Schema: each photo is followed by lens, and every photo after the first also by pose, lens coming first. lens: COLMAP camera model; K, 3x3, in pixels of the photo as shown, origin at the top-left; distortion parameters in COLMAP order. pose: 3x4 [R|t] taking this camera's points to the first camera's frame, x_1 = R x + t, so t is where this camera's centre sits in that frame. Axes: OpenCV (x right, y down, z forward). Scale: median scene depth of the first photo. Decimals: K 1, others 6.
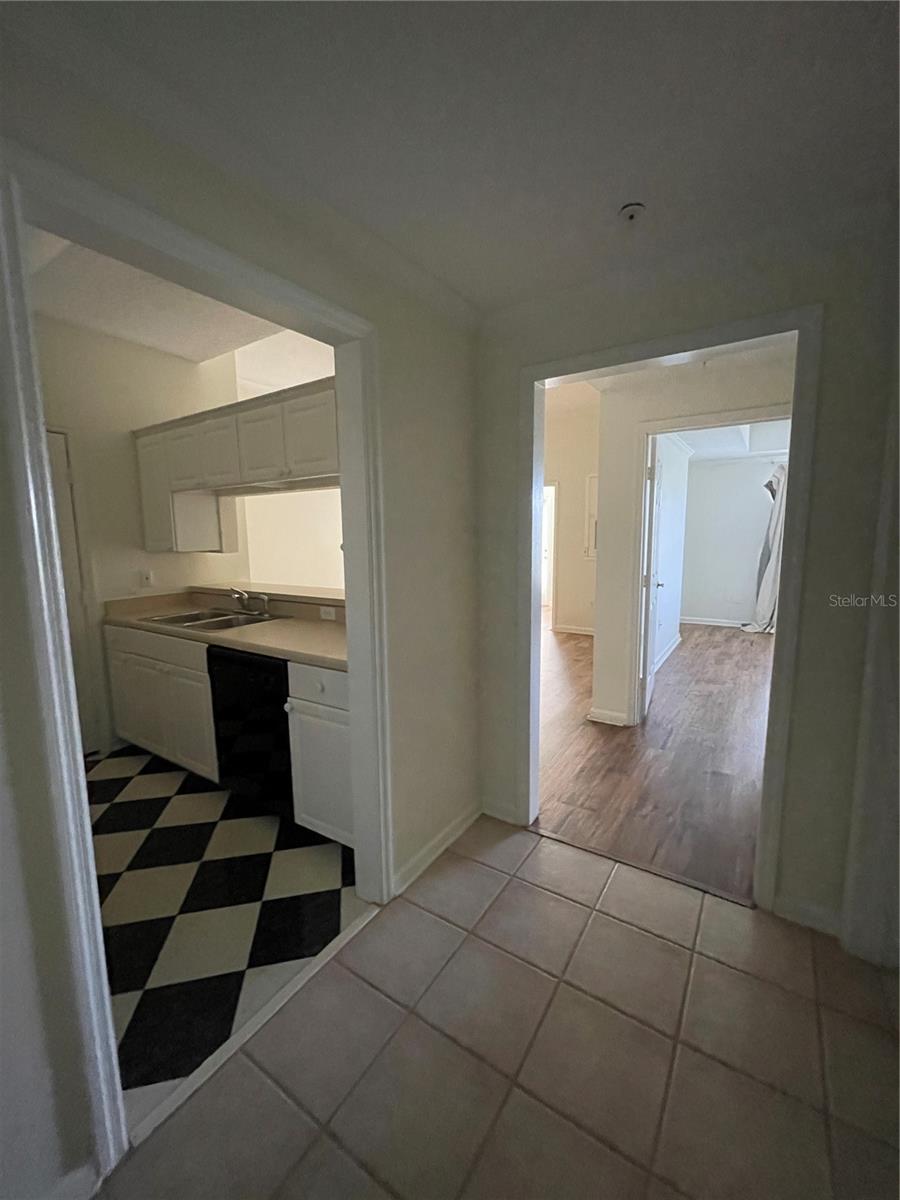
lens RADIAL K [[486.6, 0, 444.2], [0, 486.6, 587.4], [0, 0, 1]] dist [-0.004033, -0.000439]
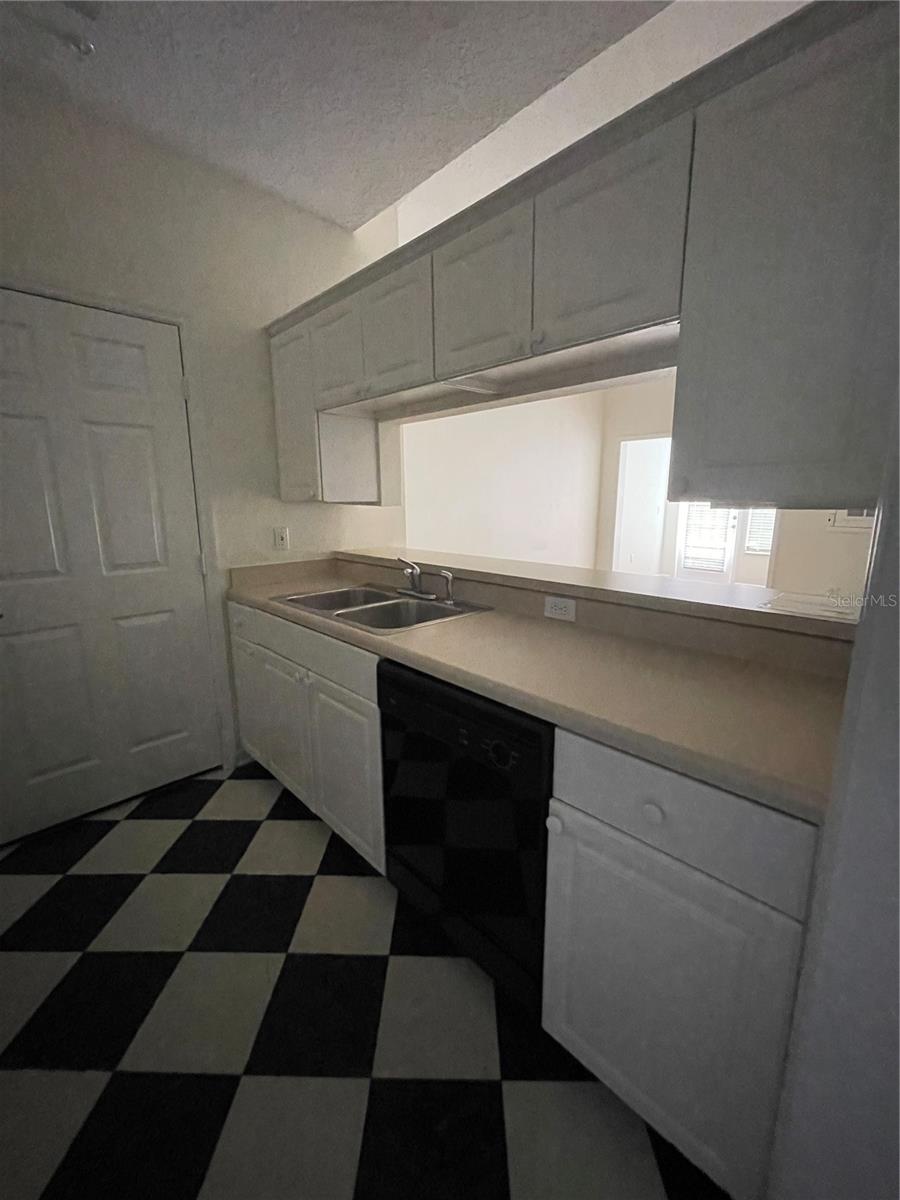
lens RADIAL K [[486.6, 0, 454.8], [0, 486.6, 595.2], [0, 0, 1]] dist [-0.004033, -0.000439]
pose [[0.978567, 0.058164, -0.197544, -0.229726], [-0.041644, 0.995357, 0.086776, -0.008406], [0.201674, -0.076689, 0.976446, 0.366432]]
